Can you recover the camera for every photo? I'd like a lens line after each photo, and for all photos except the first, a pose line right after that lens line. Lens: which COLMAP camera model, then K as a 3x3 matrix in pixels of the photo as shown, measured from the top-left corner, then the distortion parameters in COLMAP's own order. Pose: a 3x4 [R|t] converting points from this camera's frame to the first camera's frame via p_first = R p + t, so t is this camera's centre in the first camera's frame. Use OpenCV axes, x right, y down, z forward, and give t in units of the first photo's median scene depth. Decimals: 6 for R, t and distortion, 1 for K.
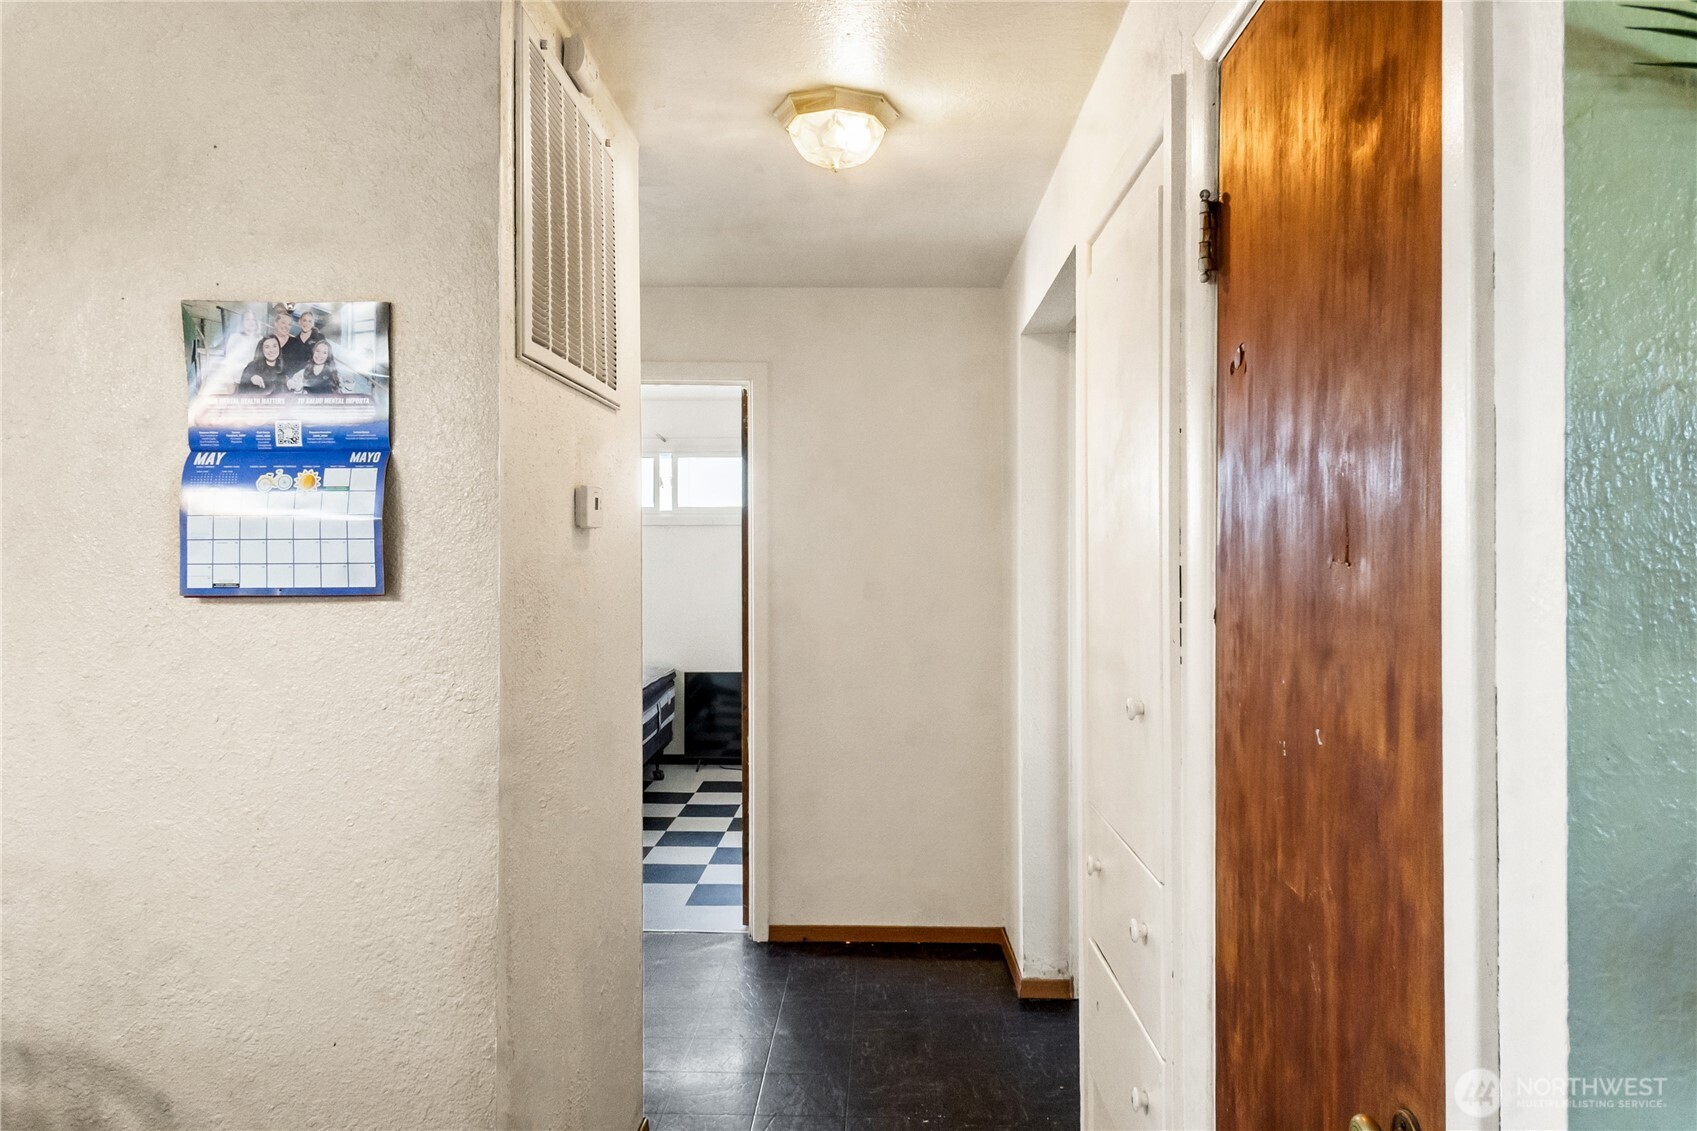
lens RADIAL K [[1158.3, 0, 850.9], [0, 1158.3, 541.9], [0, 0, 1]] dist [0.044618, 0.000078]
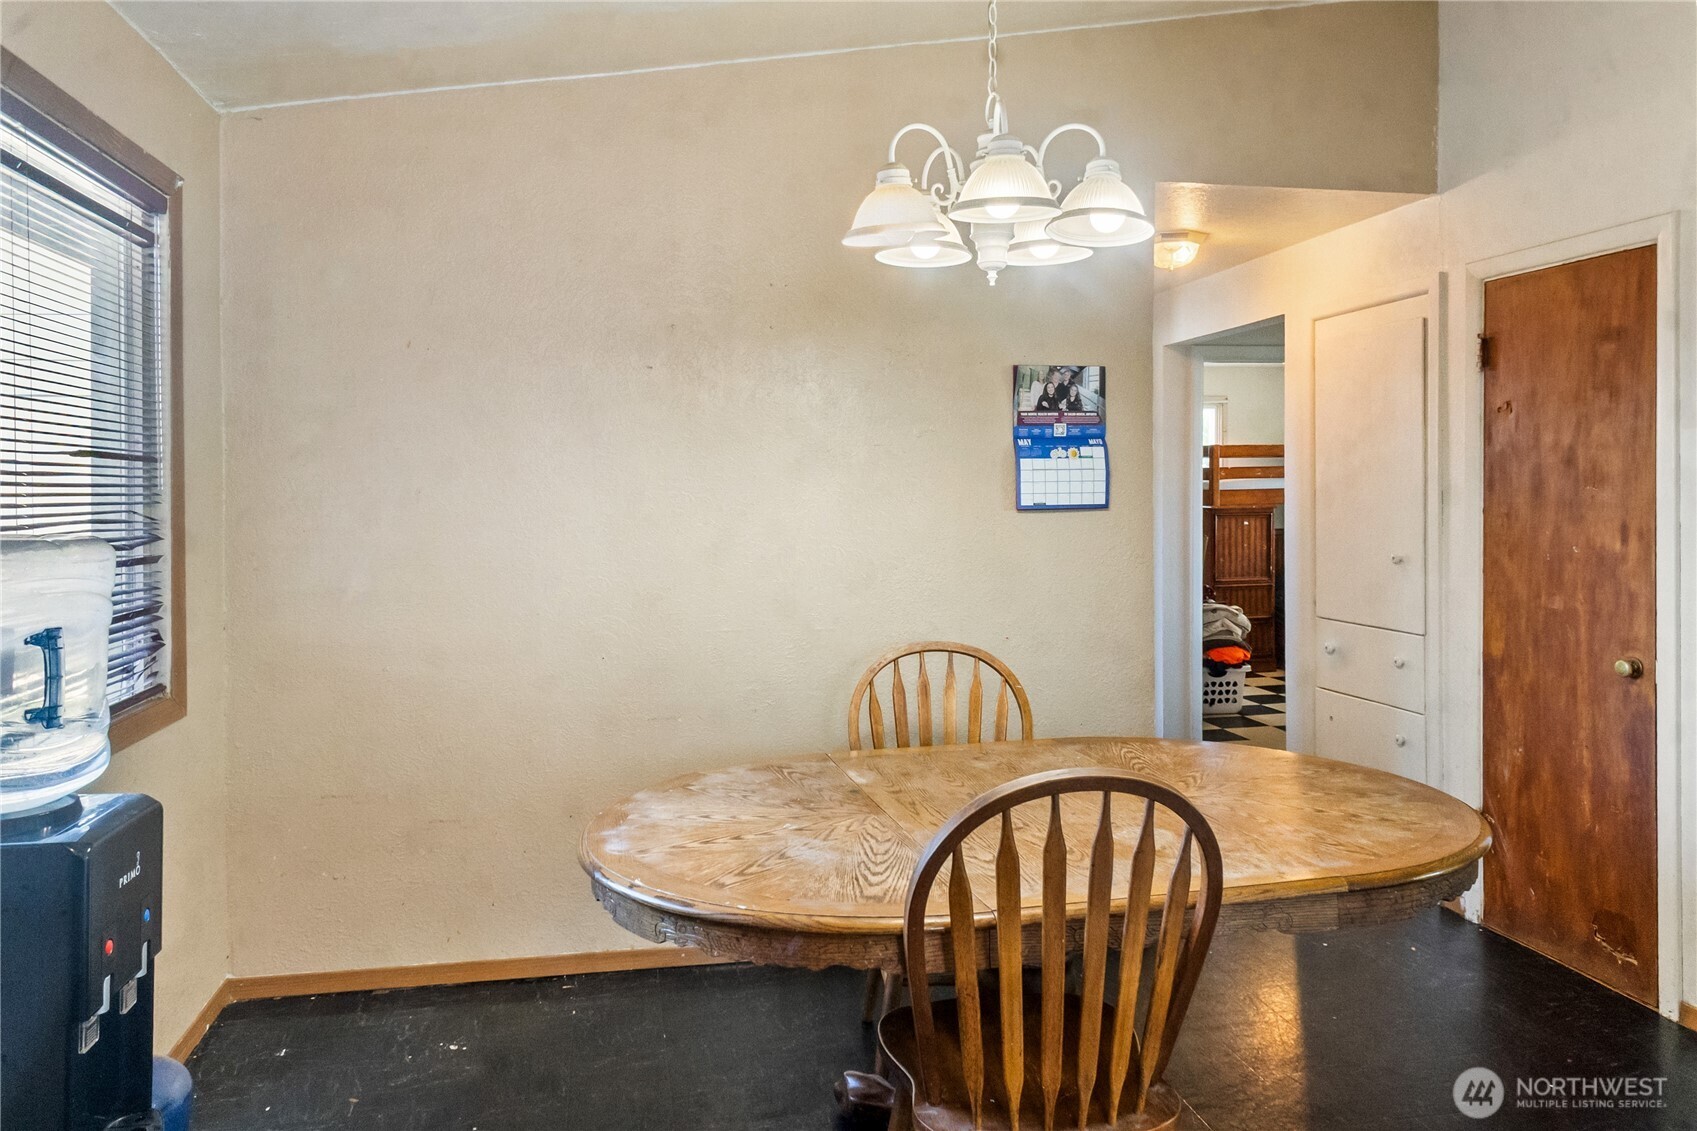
lens RADIAL K [[1144.5, 0, 848.8], [0, 1144.5, 478.9], [0, 0, 1]] dist [0.011182, -0.006791]
pose [[0.975769, -0.006831, 0.218696, -1.290301], [0.005832, 0.999969, 0.005213, -0.019289], [-0.218725, -0.003811, 0.975779, -0.891988]]
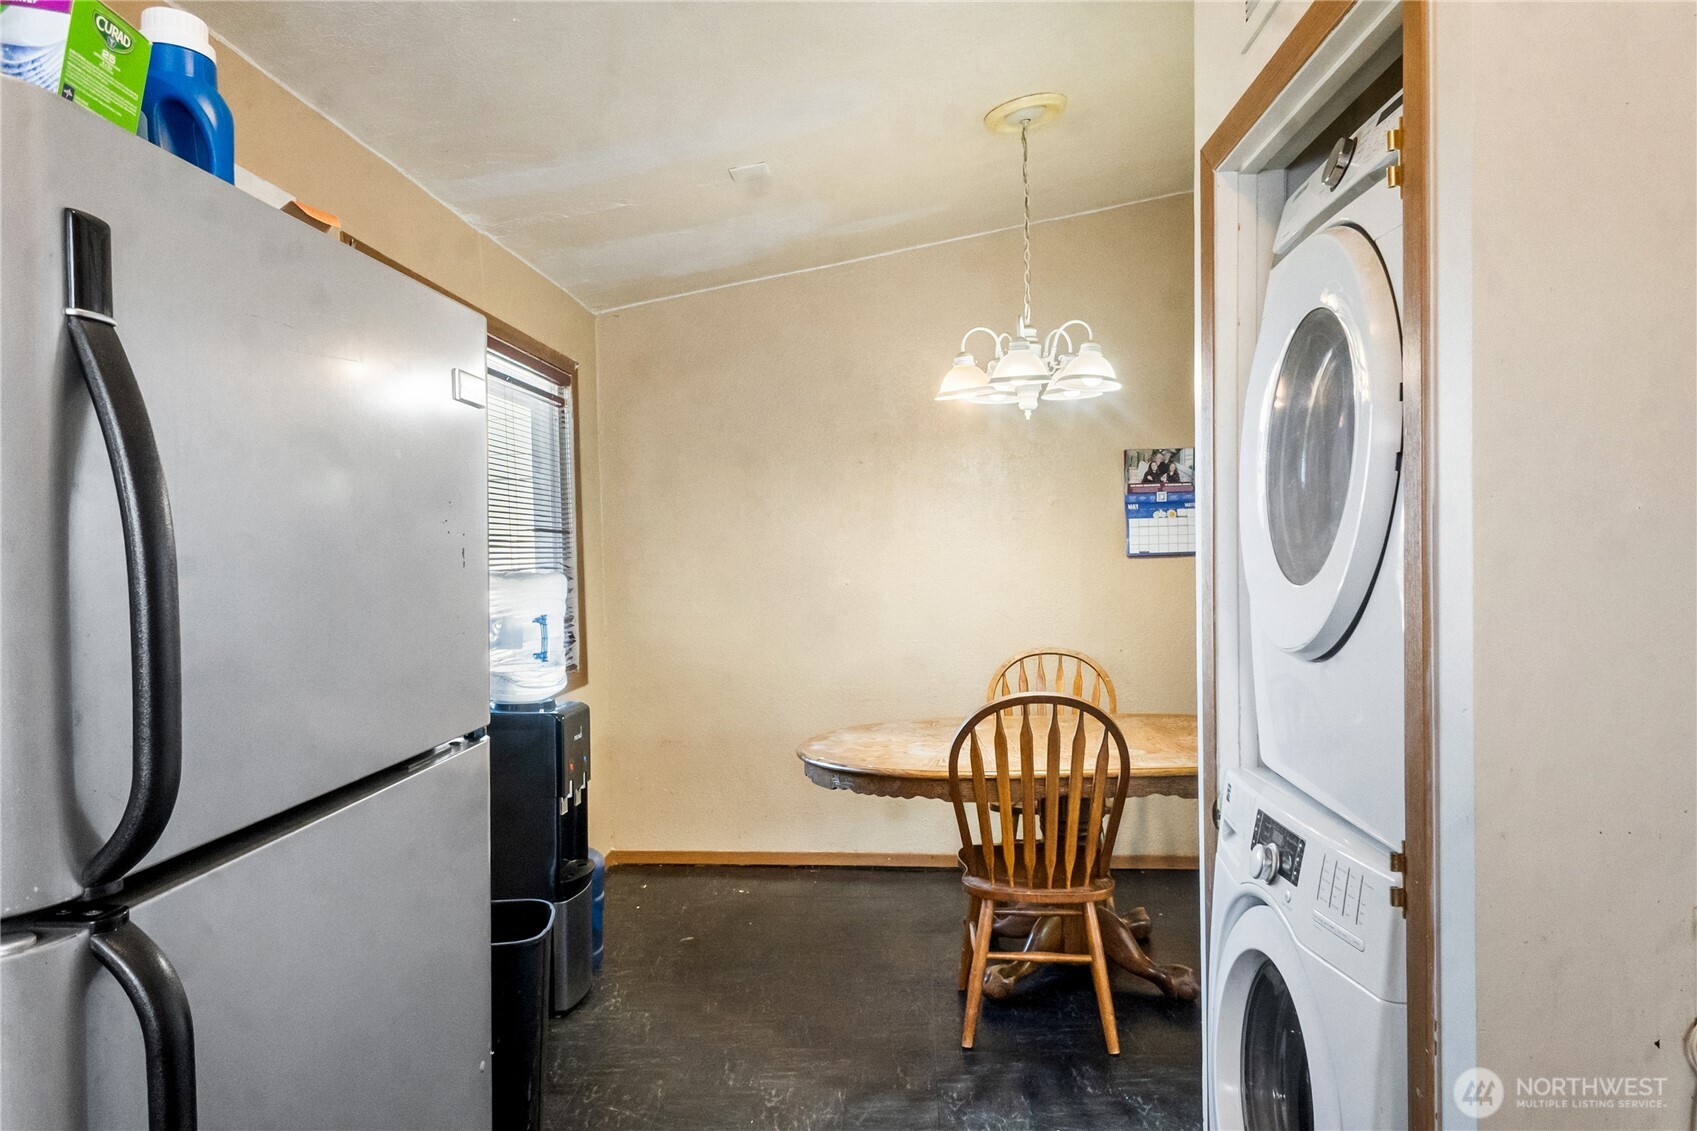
lens RADIAL K [[1174.4, 0, 848.5], [0, 1174.4, 565.5], [0, 0, 1]] dist [0.046583, -0.054049]
pose [[0.998625, -0.023254, -0.046975, -1.098748], [0.024511, 0.999352, 0.026375, -0.021823], [0.046331, -0.027490, 0.998548, -1.836533]]
